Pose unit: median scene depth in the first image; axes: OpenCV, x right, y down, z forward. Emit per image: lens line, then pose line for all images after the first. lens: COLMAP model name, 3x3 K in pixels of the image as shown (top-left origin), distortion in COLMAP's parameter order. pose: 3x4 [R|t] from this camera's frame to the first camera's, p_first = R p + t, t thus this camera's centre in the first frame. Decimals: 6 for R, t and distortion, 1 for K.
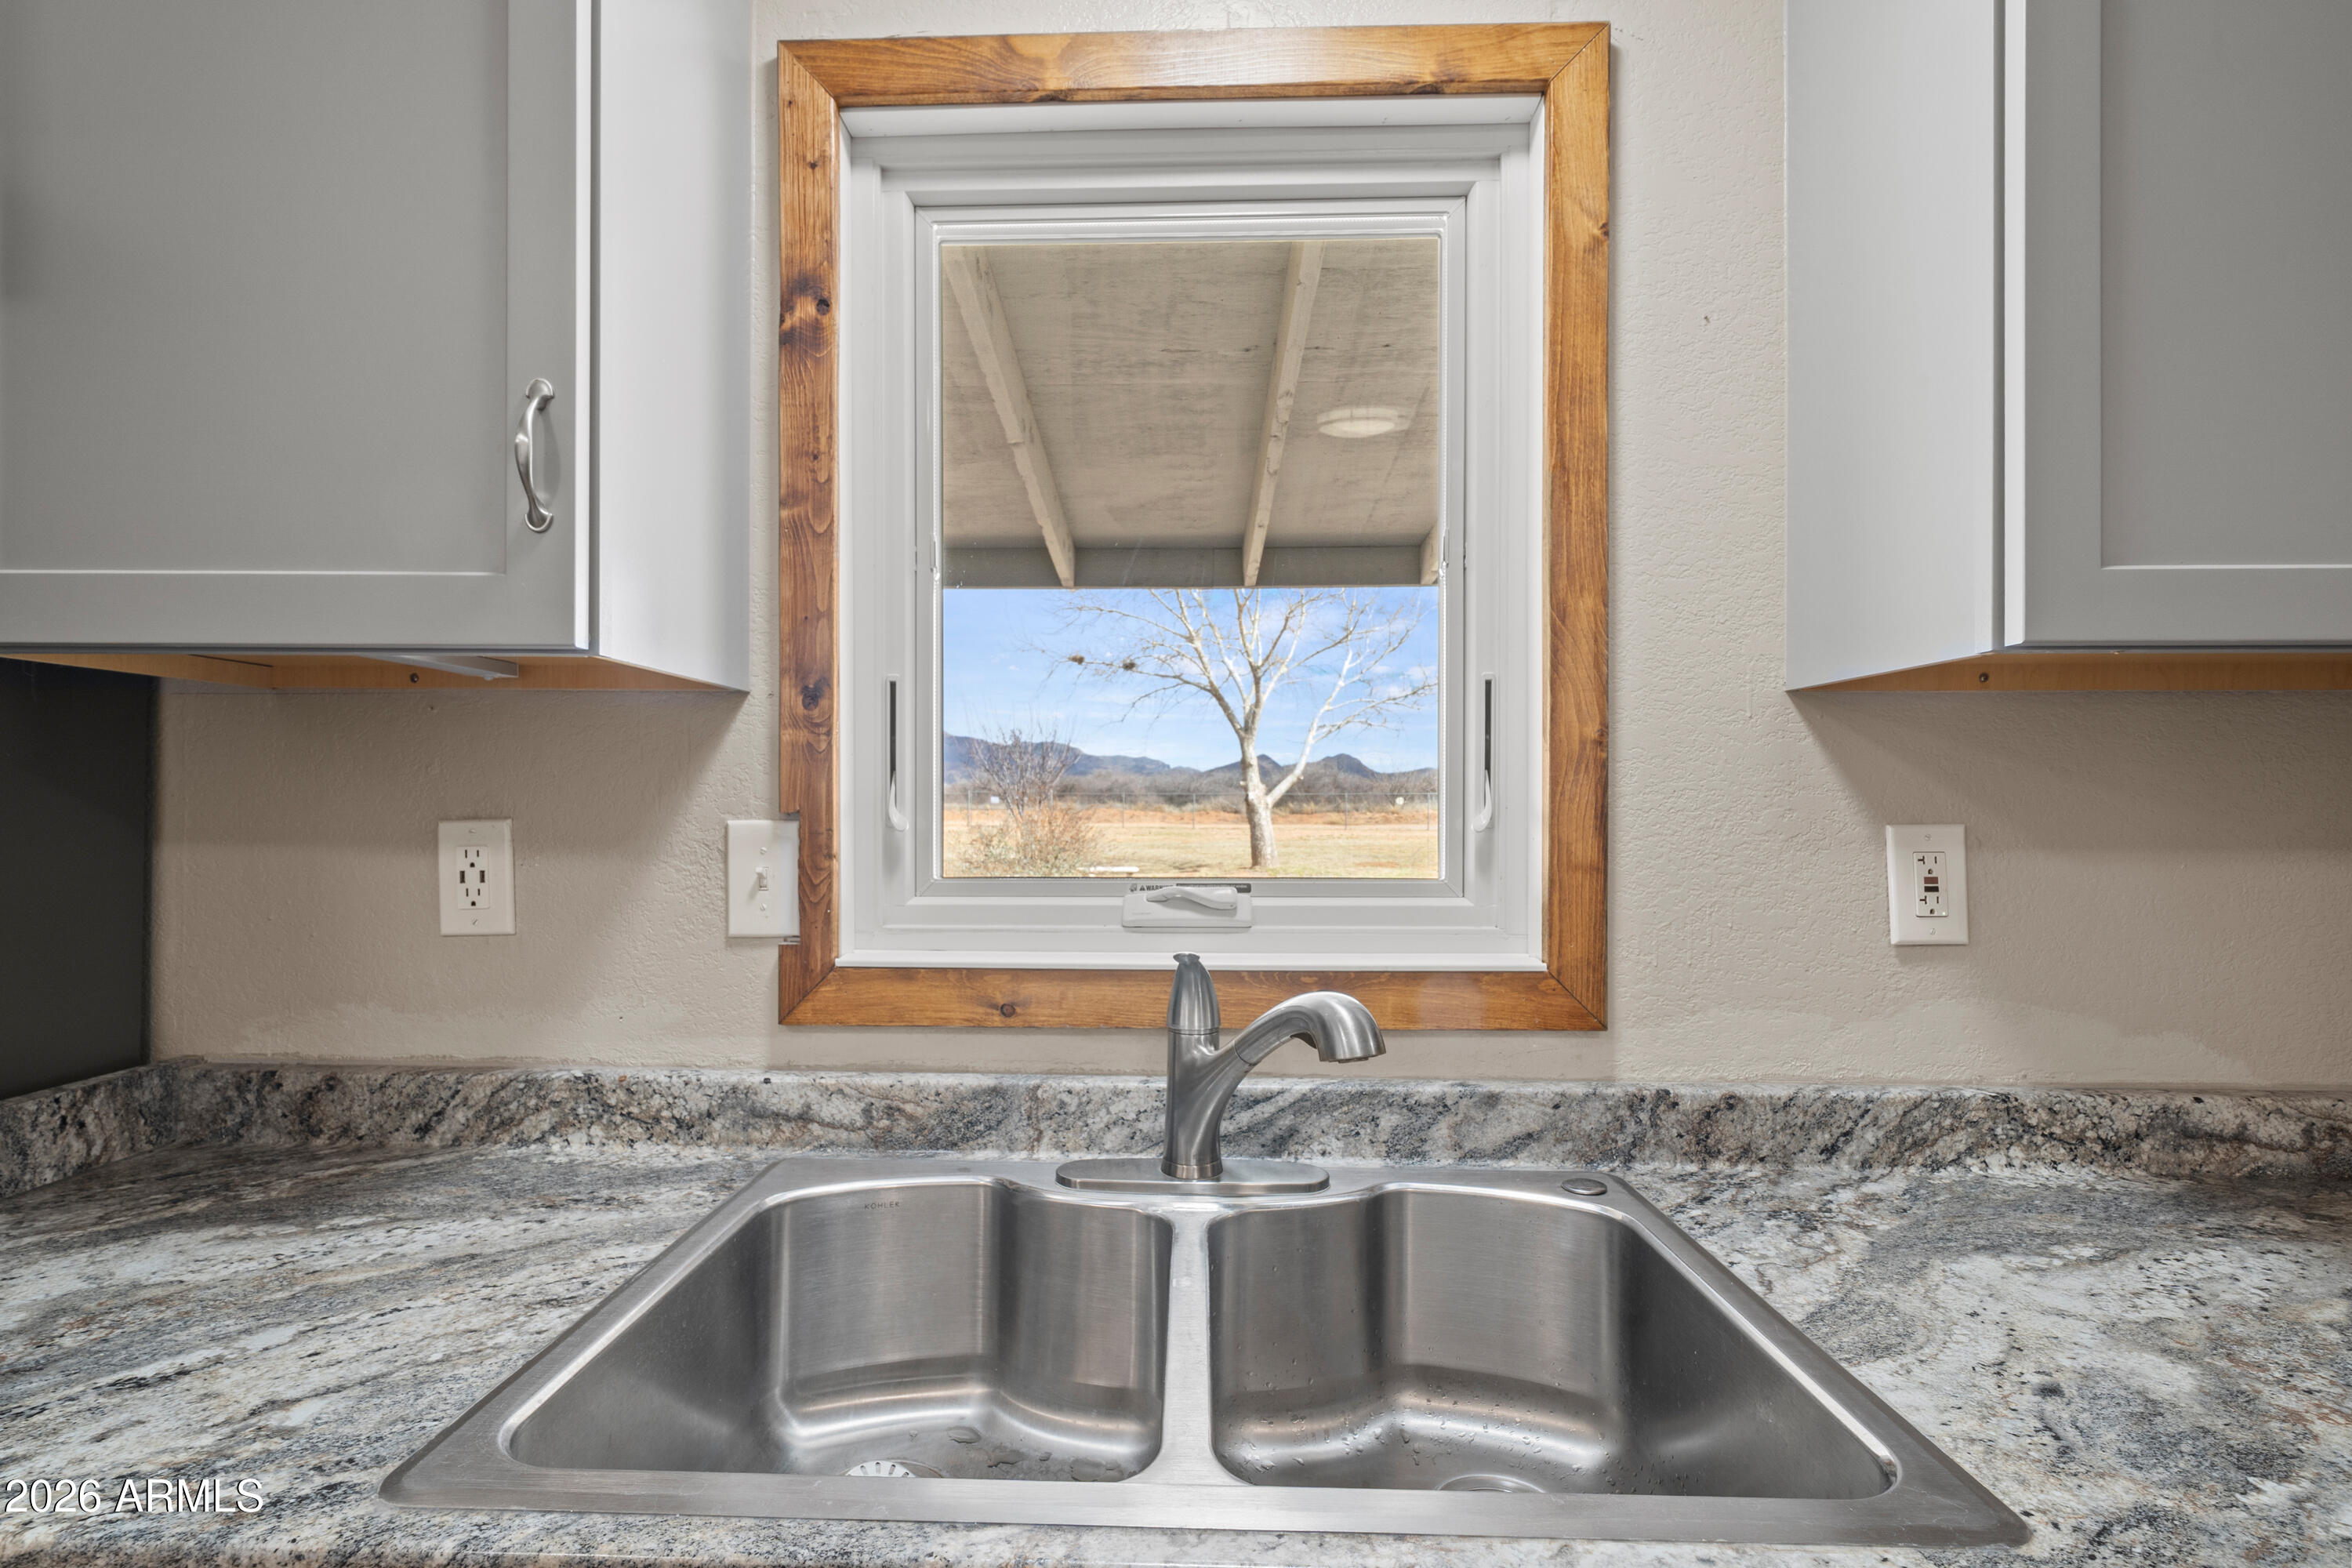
lens RADIAL K [[1115.8, 0, 1164.3], [0, 1115.8, 796.5], [0, 0, 1]] dist [0.000566, -0.000077]
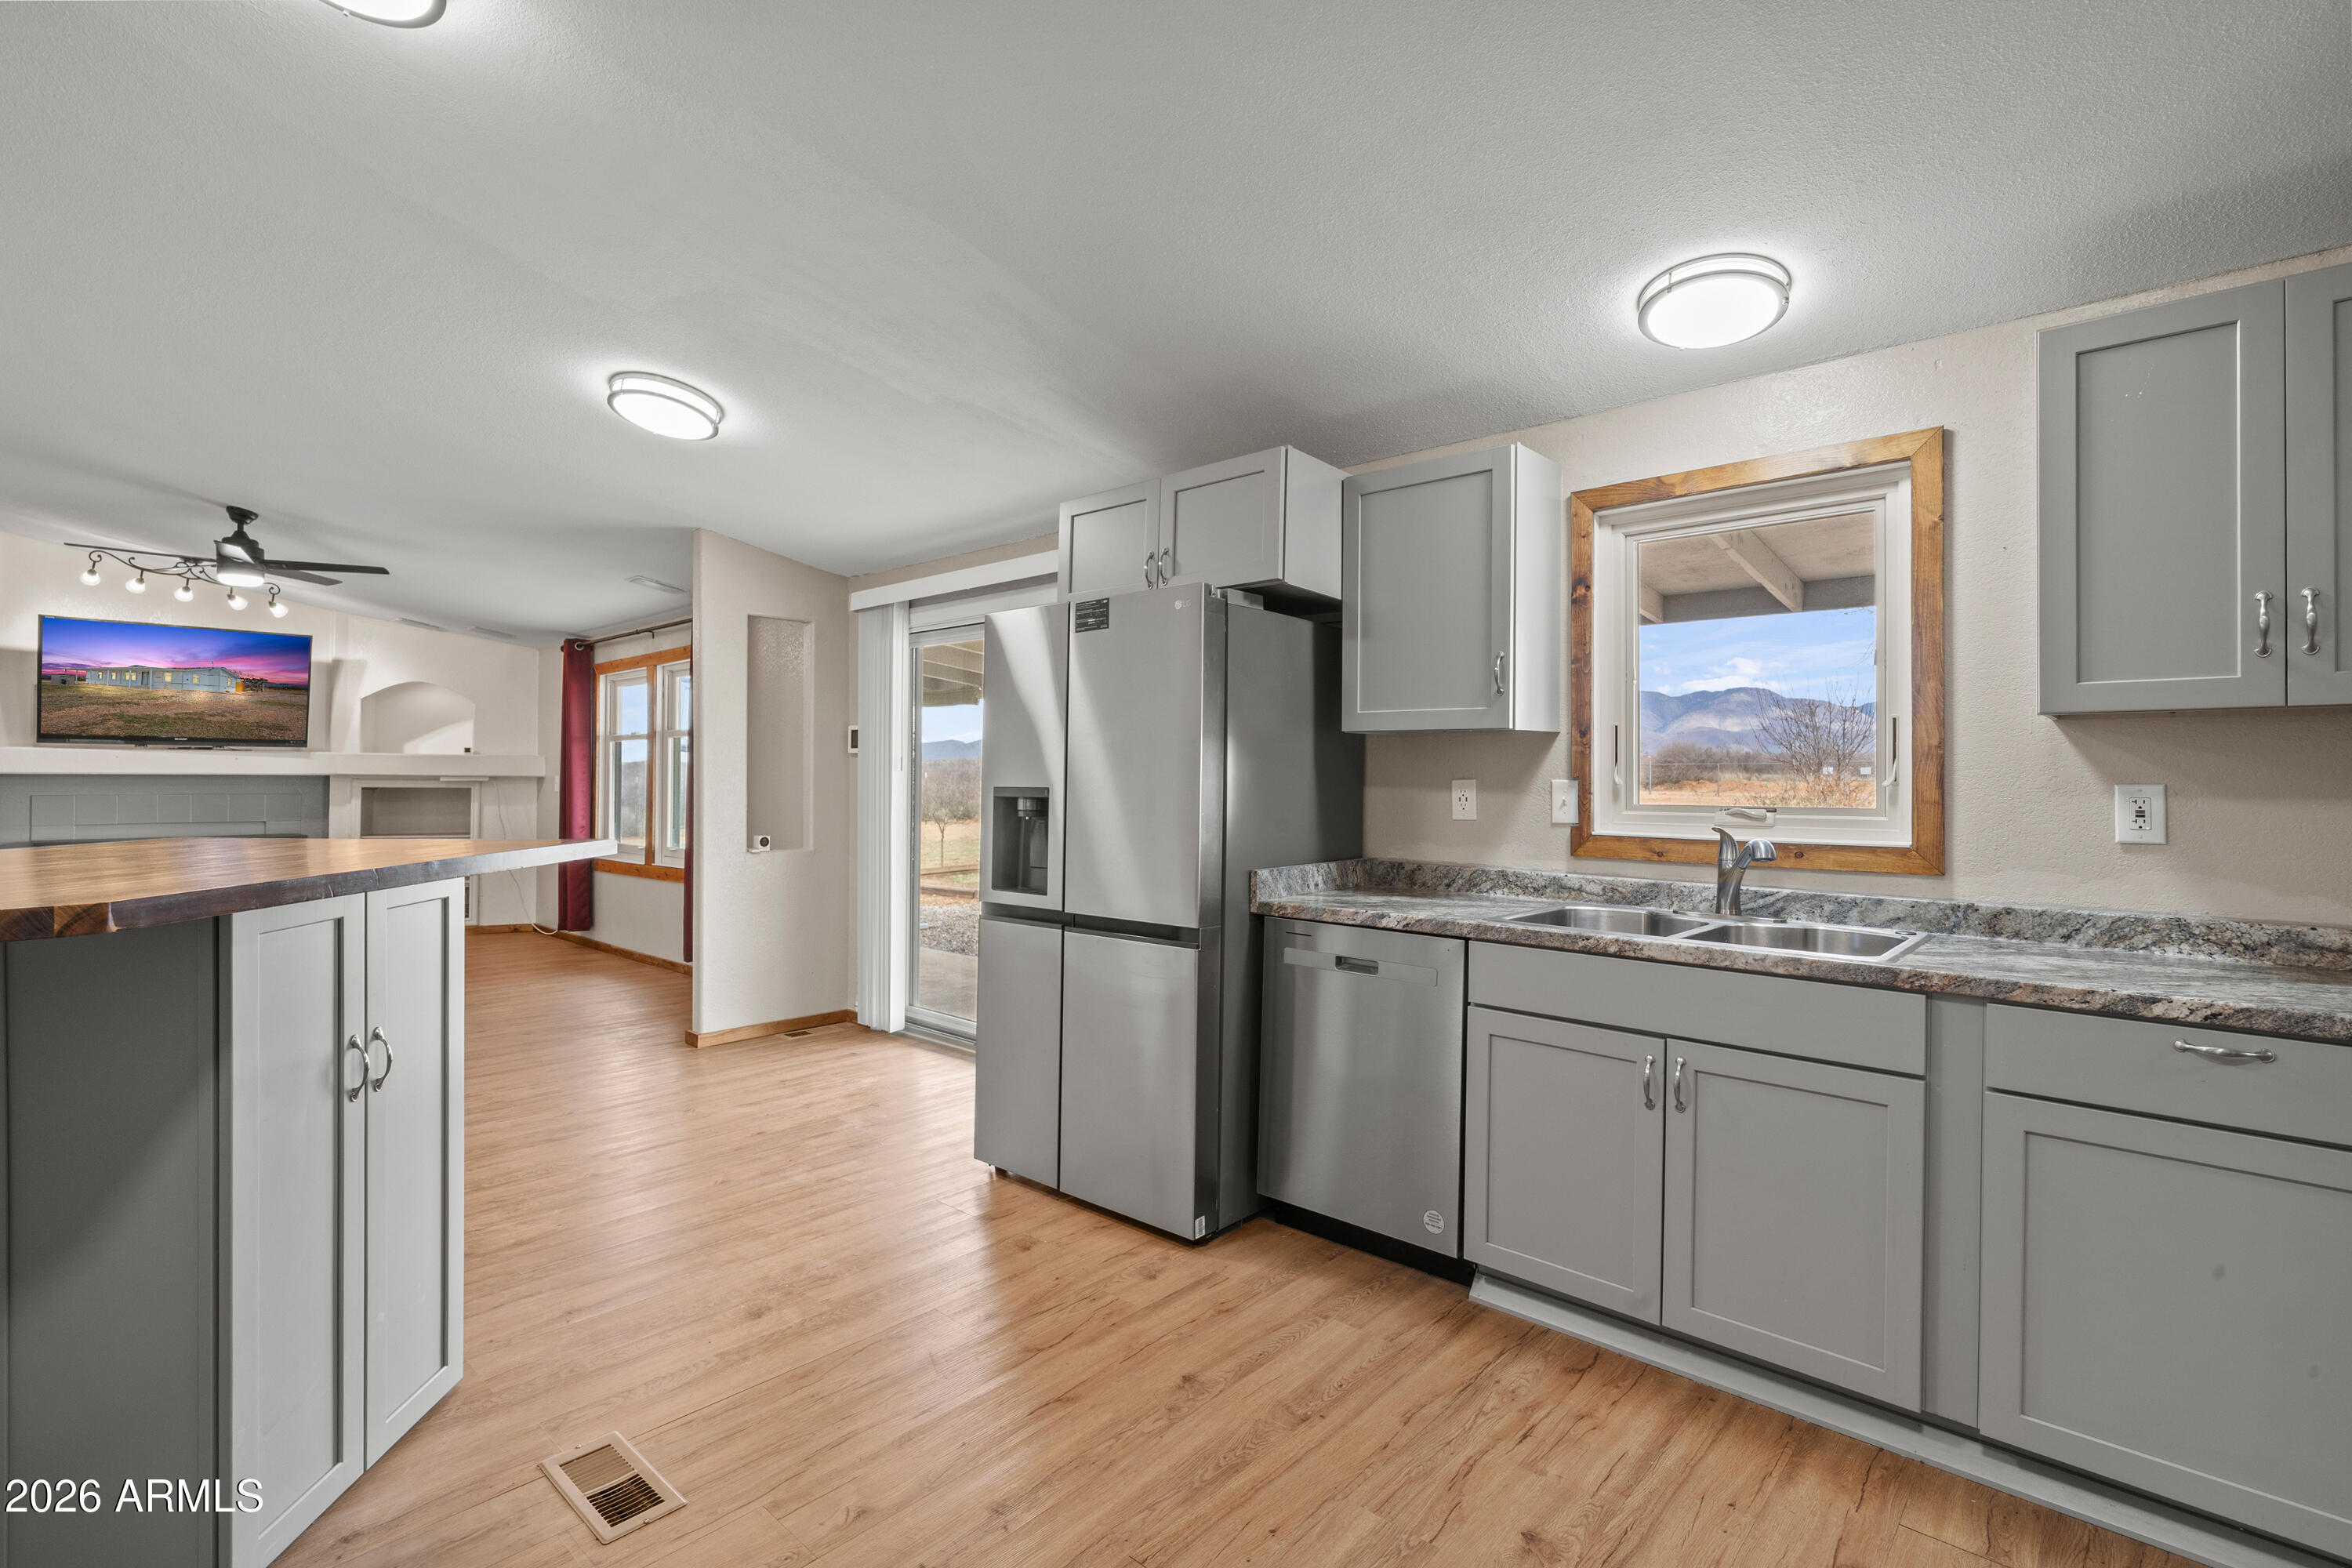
lens RADIAL K [[1073.6, 0, 1176.0], [0, 1073.6, 784.0], [0, 0, 1]] dist [-0.002241, -0.000379]
pose [[0.768468, 0.006275, -0.639857, 0.586070], [0.003036, 0.999905, 0.013451, -0.006944], [0.639881, -0.012279, 0.768376, -1.617466]]
